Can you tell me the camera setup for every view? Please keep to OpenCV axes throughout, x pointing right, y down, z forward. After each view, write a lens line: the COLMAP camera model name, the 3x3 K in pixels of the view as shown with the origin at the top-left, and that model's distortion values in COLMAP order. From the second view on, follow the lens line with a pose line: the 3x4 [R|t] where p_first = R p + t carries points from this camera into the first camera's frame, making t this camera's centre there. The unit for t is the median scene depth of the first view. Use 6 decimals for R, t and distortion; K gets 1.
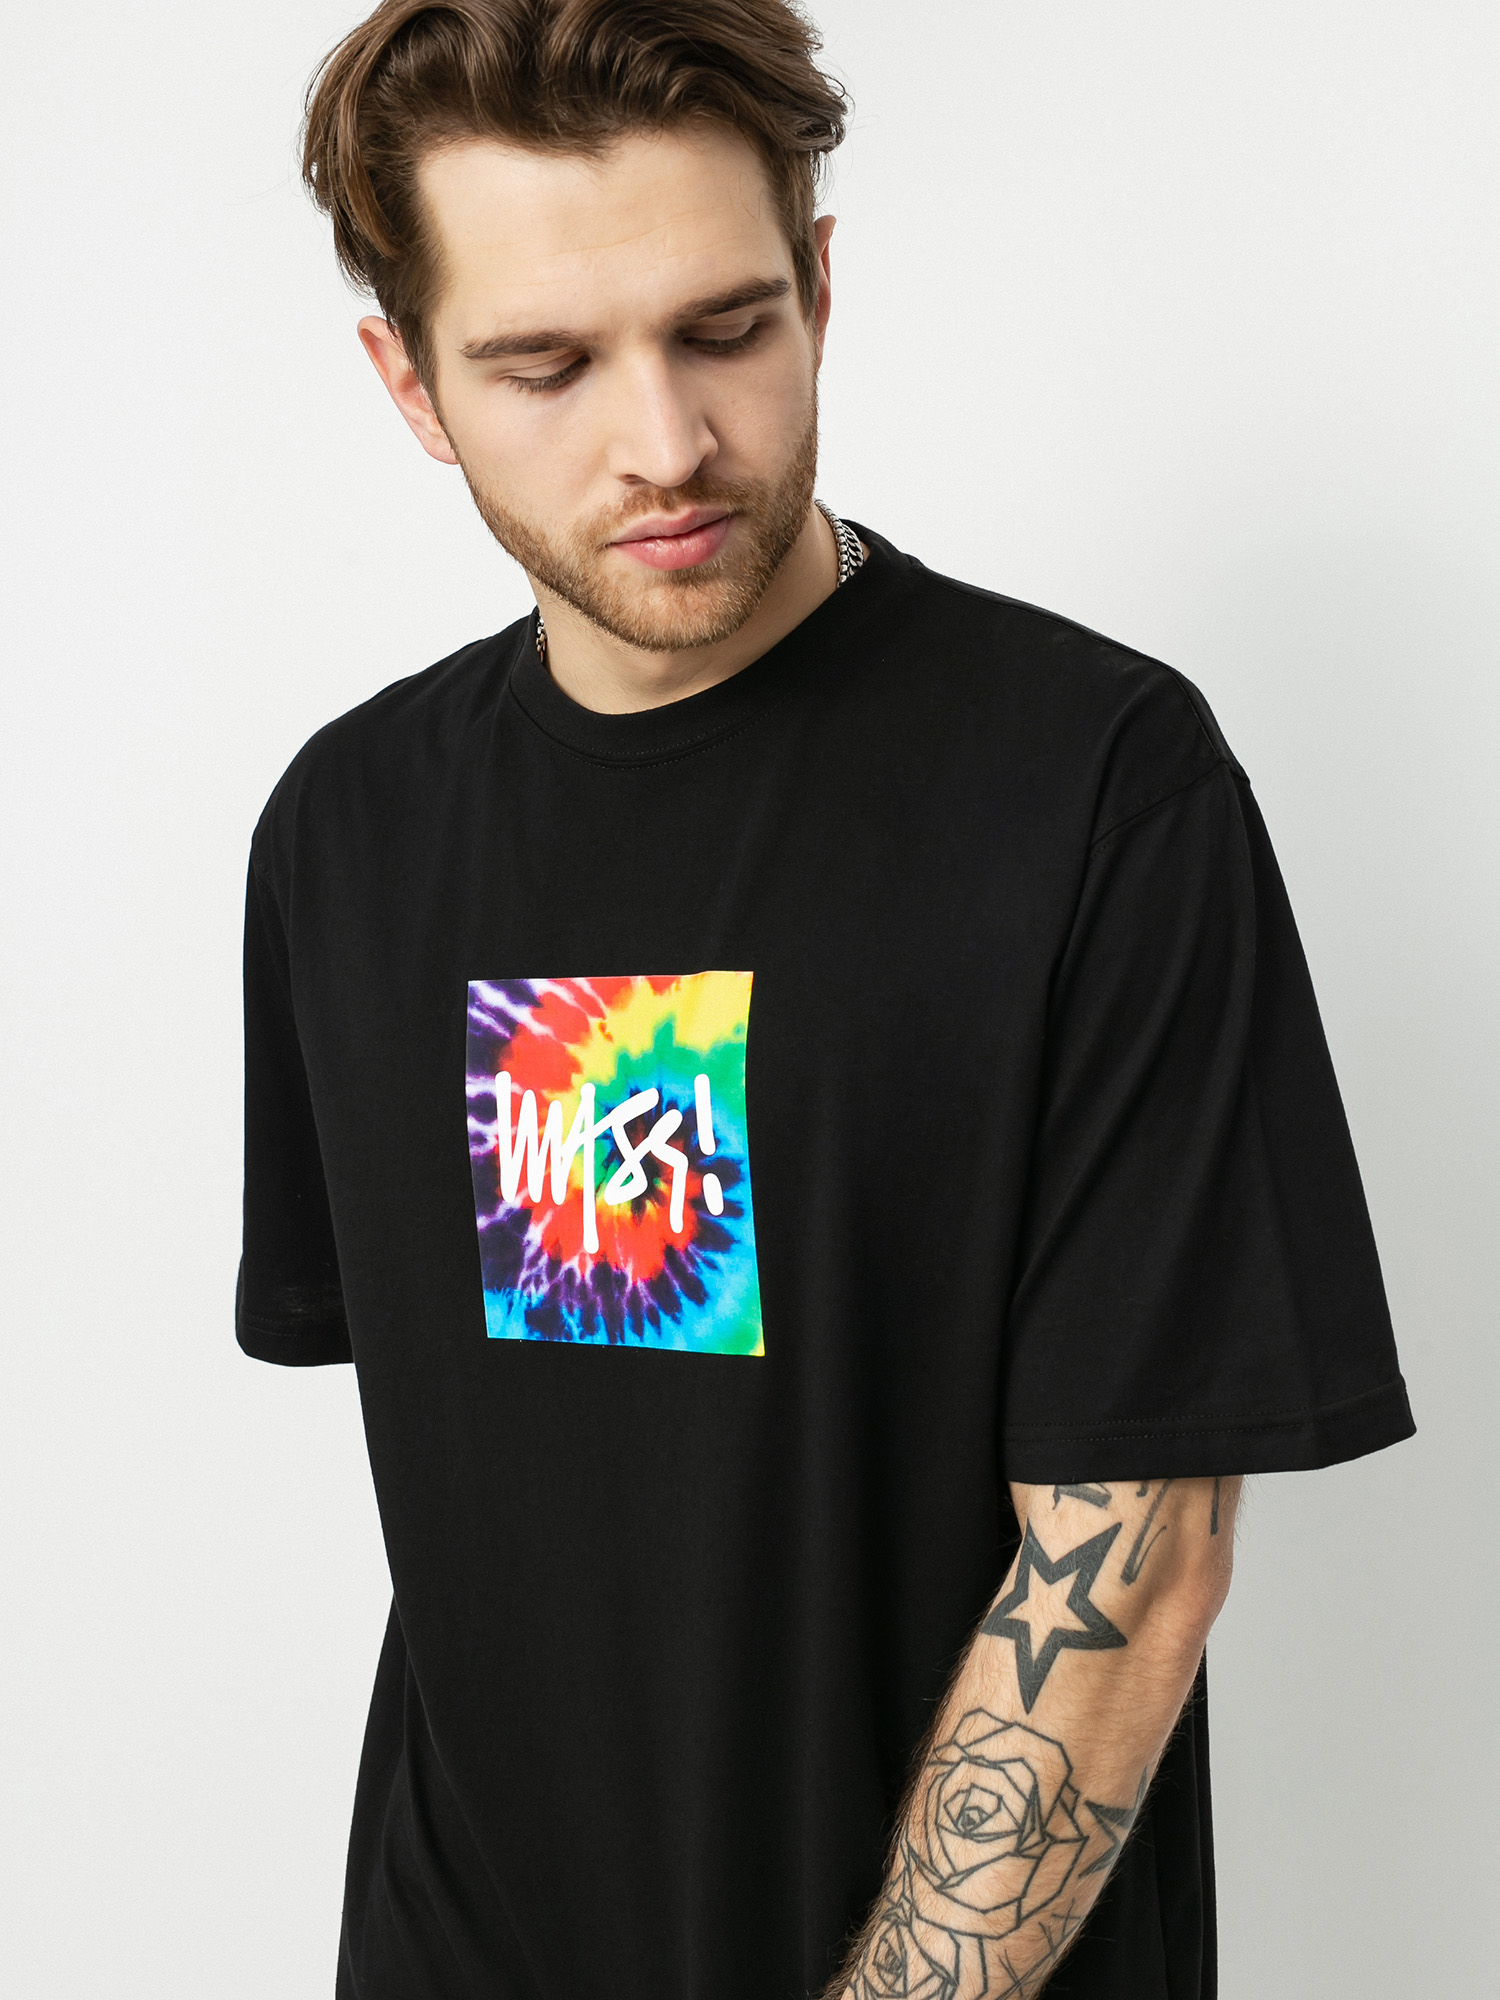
lens RADIAL K [[2752.1, 0, 745.2], [0, 2752.1, 999.4], [0, 0, 1]] dist [-0.286565, 0.000000]
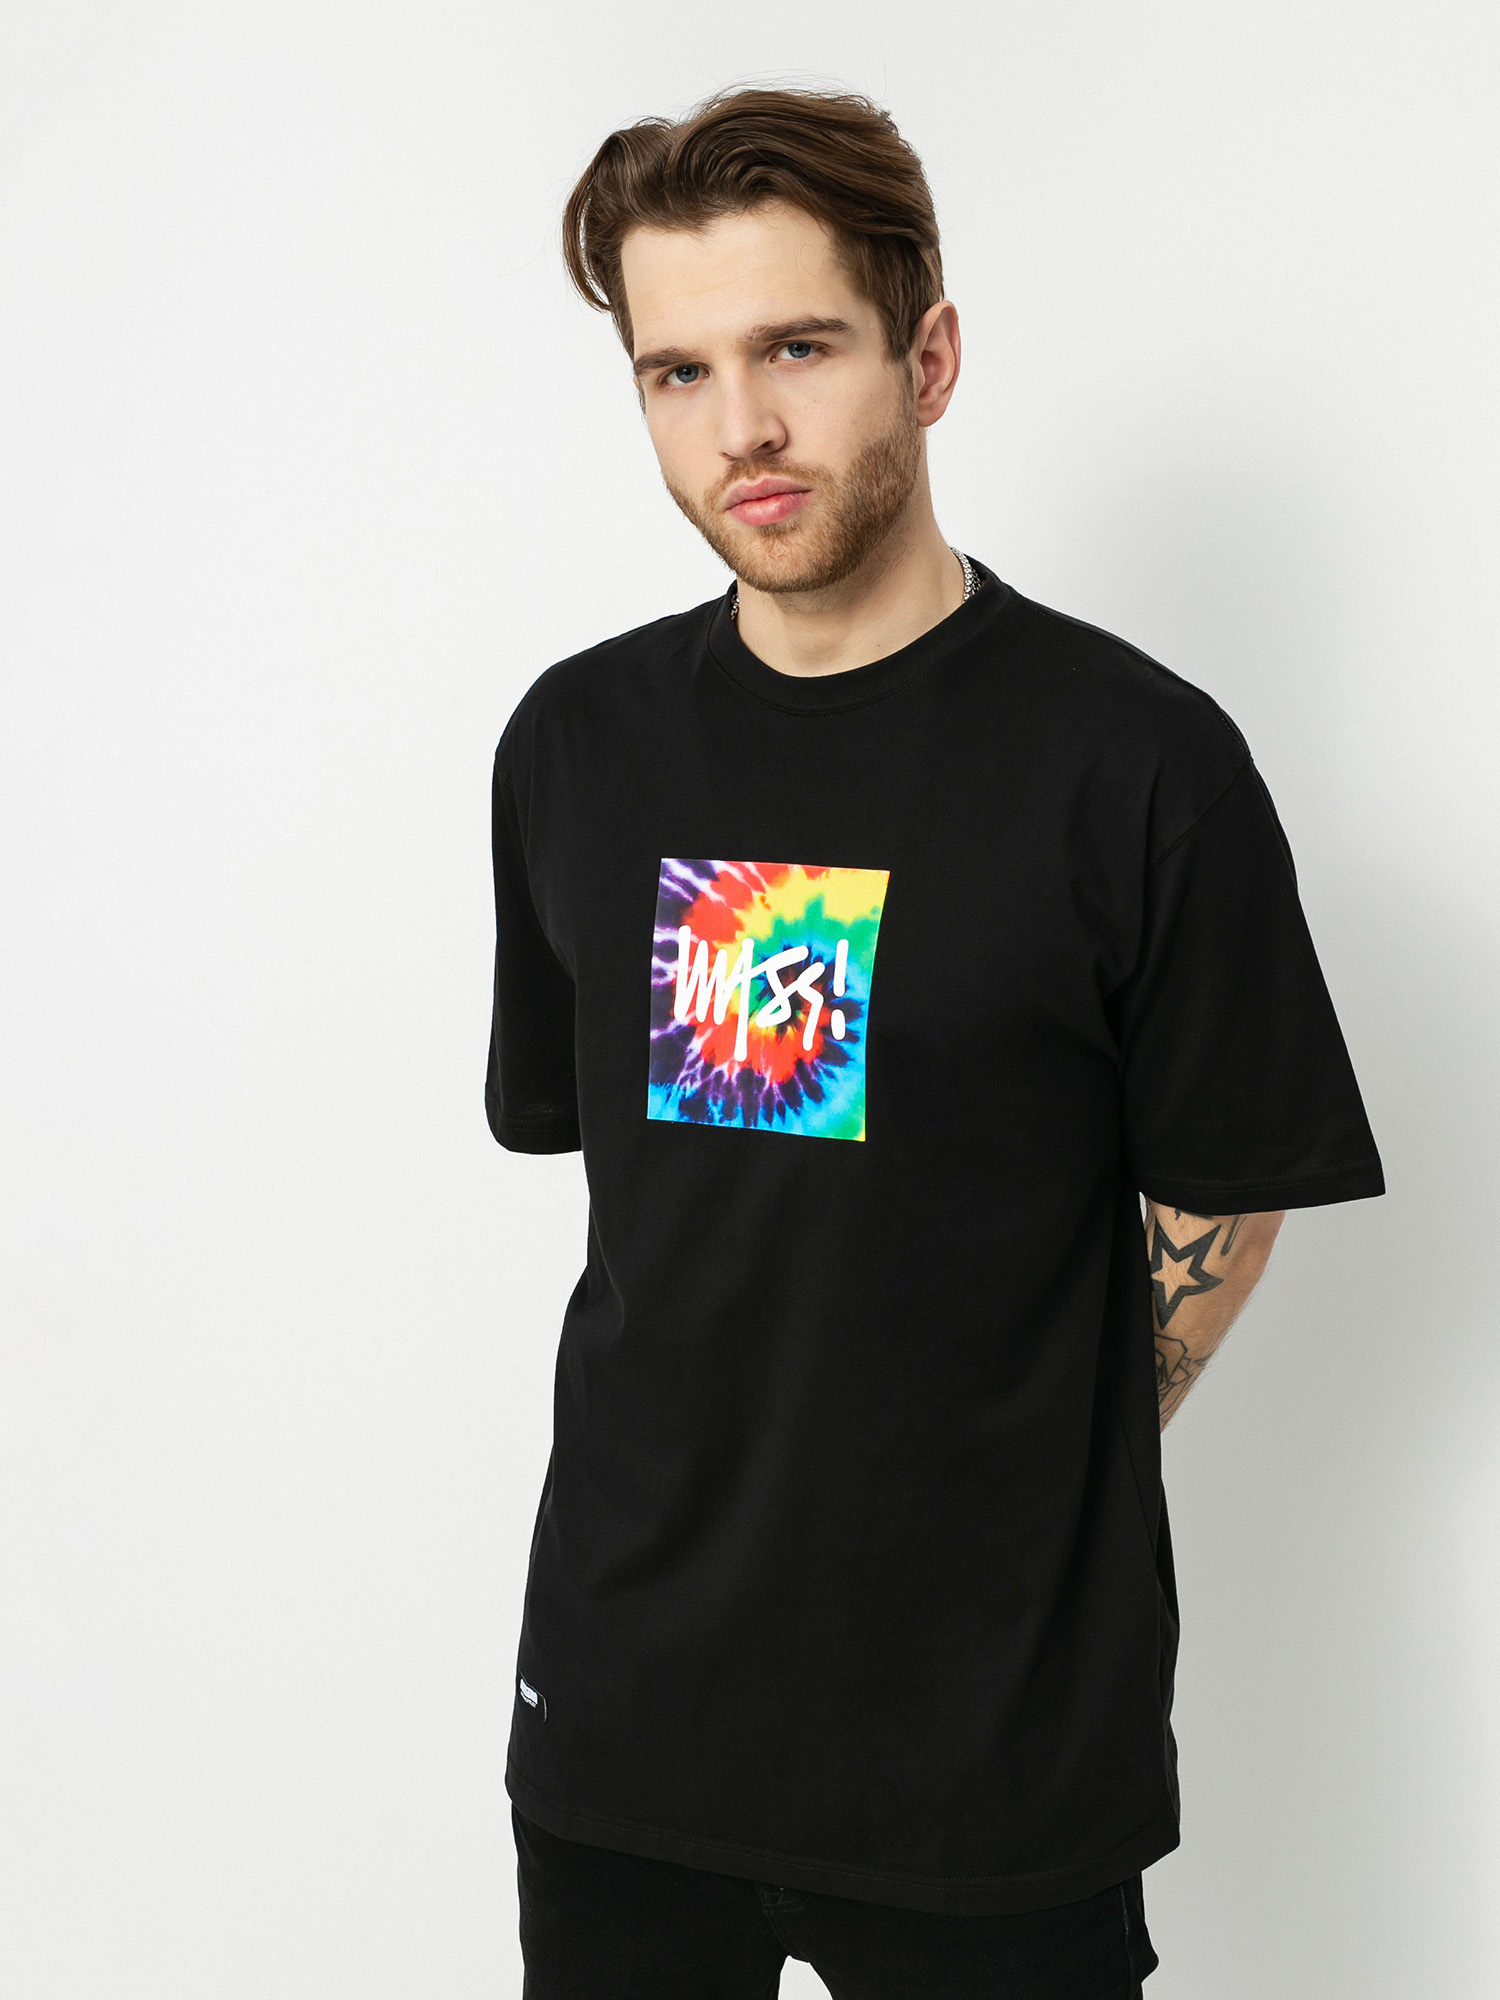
lens RADIAL K [[2752.1, 0, 749.1], [0, 2752.1, 999.6], [0, 0, 1]] dist [-0.286565, 0.000000]
pose [[0.994068, 0.068509, 0.084467, -0.173139], [-0.073383, 0.995729, 0.056017, -0.016814], [-0.080269, -0.061883, 0.994850, -0.387757]]
